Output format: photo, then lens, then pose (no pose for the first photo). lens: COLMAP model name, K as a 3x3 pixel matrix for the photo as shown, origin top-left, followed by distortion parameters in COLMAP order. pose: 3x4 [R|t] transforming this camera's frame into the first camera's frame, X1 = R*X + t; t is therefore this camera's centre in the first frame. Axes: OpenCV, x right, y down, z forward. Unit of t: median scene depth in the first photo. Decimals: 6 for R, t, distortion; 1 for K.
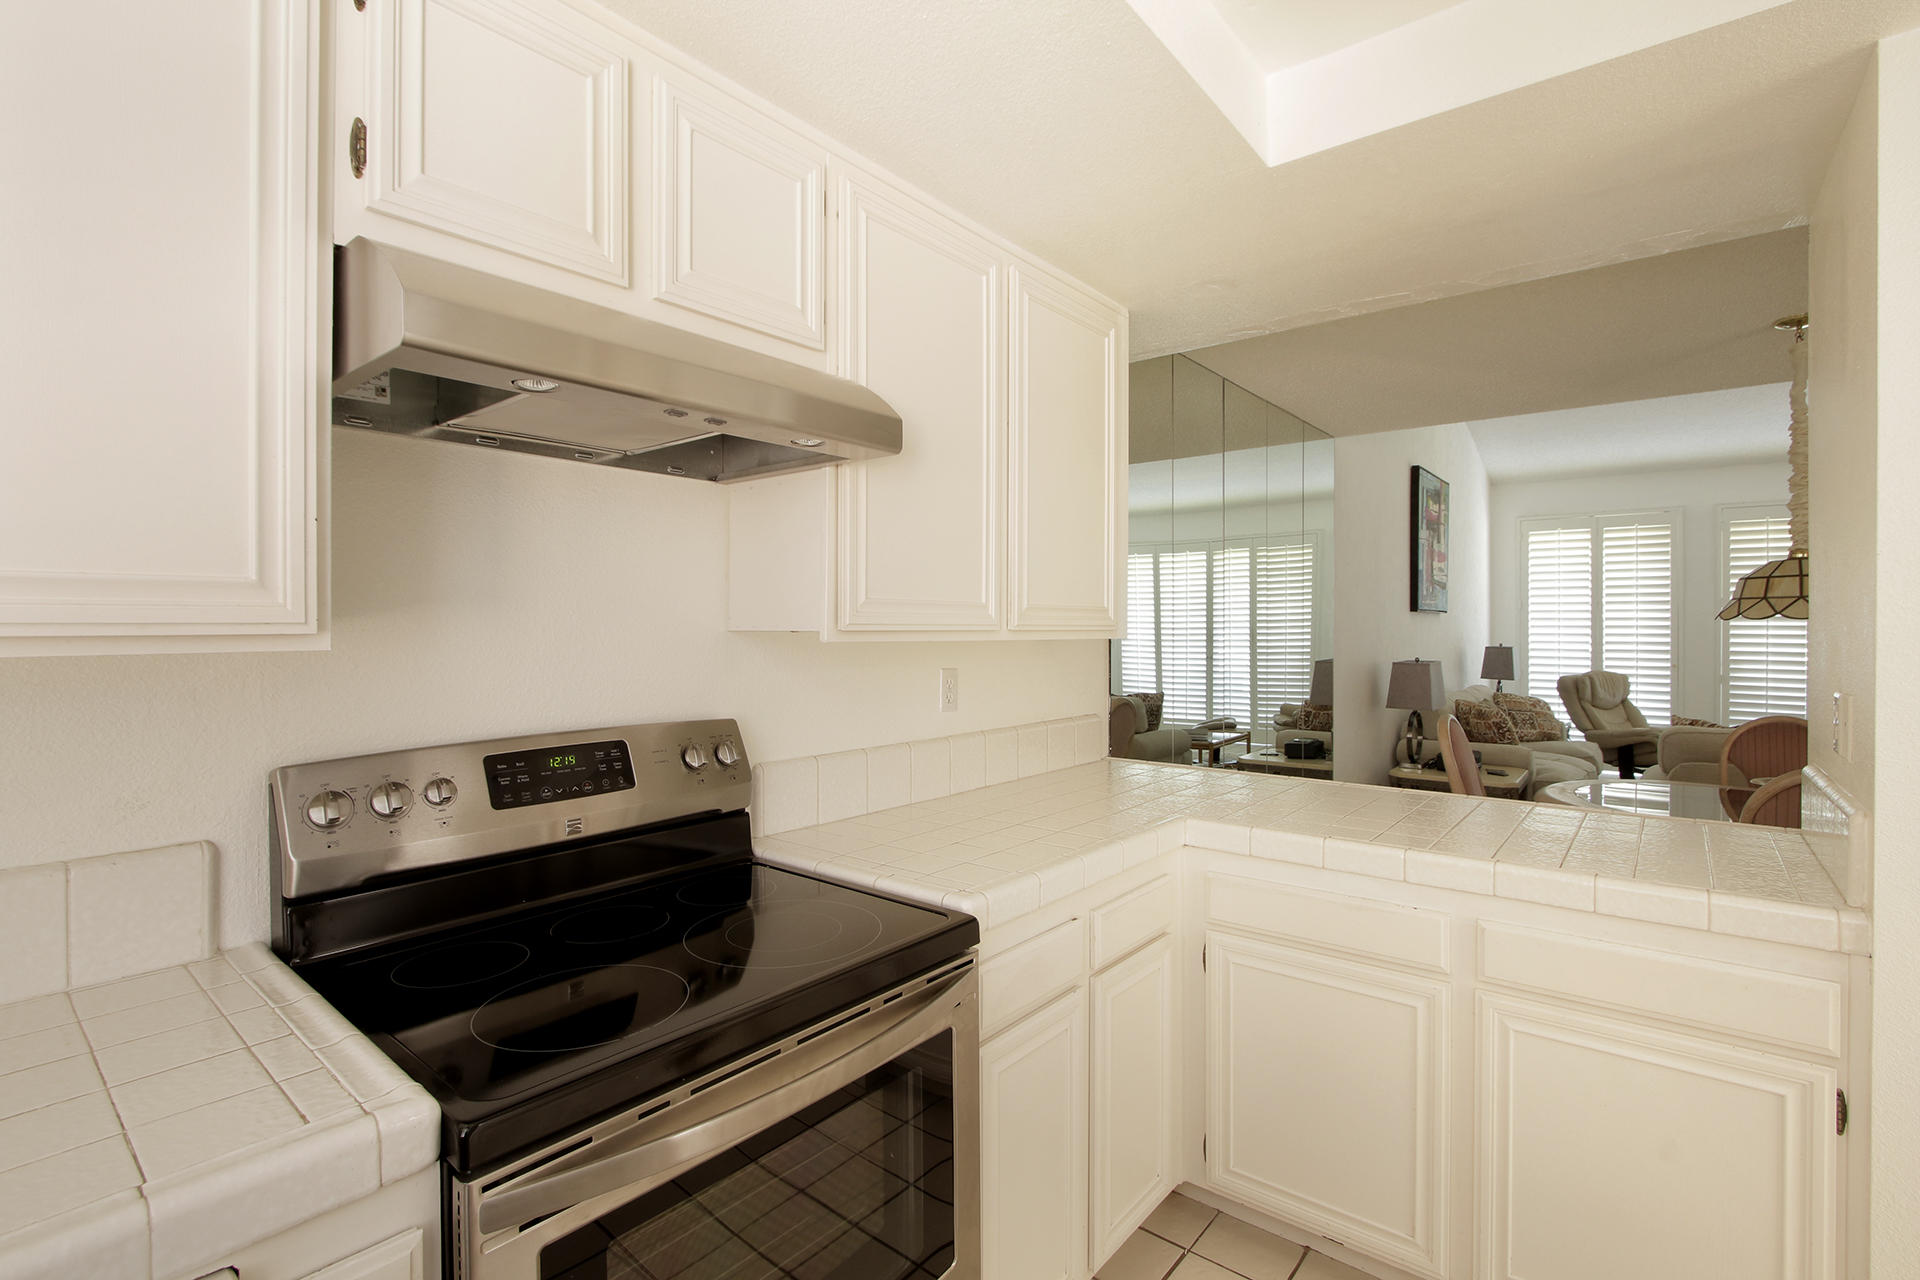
lens RADIAL K [[889.2, 0, 947.2], [0, 889.2, 627.7], [0, 0, 1]] dist [-0.013630, 0.002126]
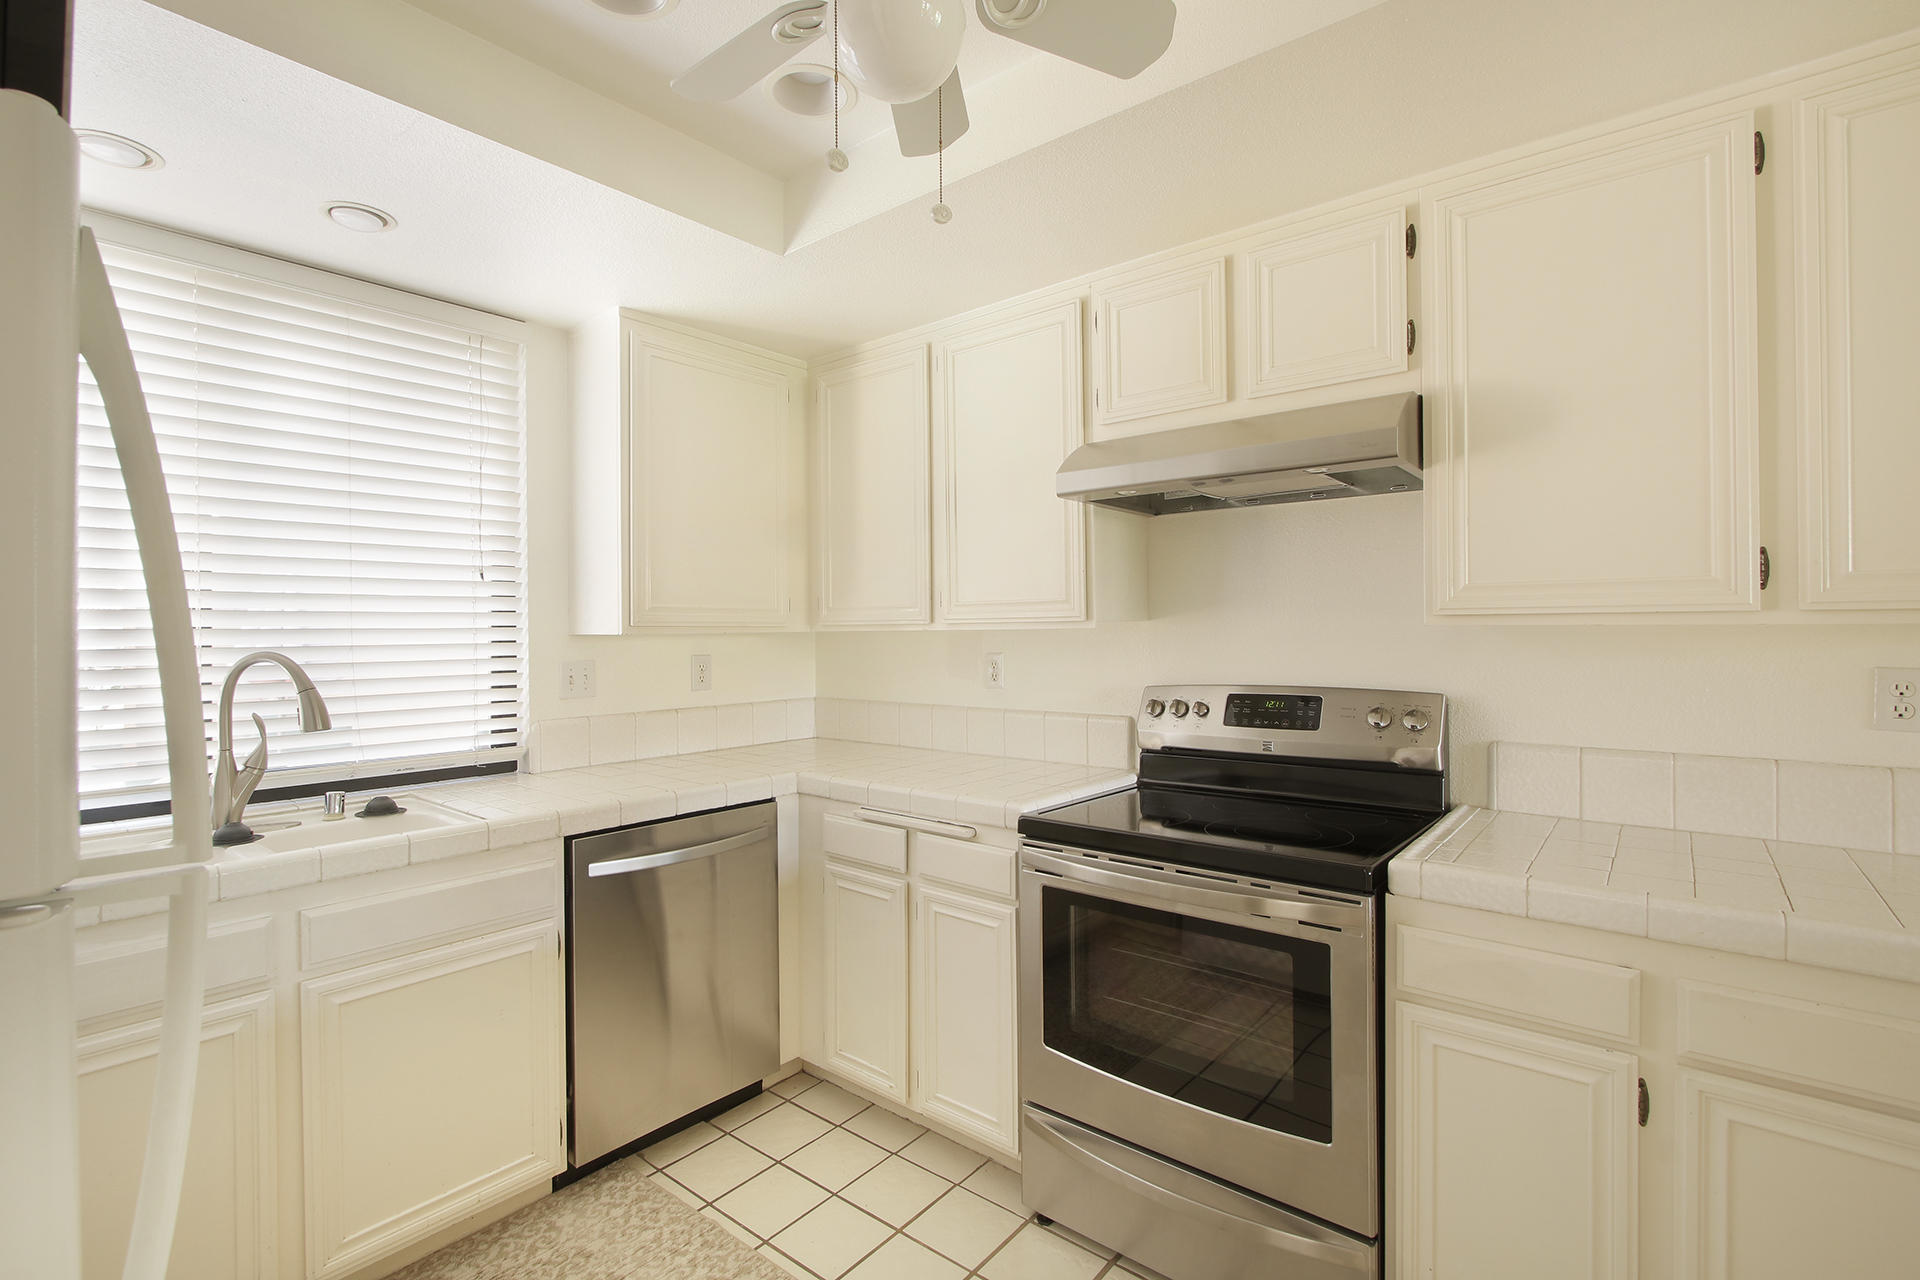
lens RADIAL K [[889.2, 0, 951.3], [0, 889.2, 631.4], [0, 0, 1]] dist [-0.013630, 0.002126]
pose [[0.002760, -0.003286, -0.999991, 1.099793], [0.008650, 0.999957, -0.003262, 0.025613], [0.999959, -0.008641, 0.002788, 0.443960]]
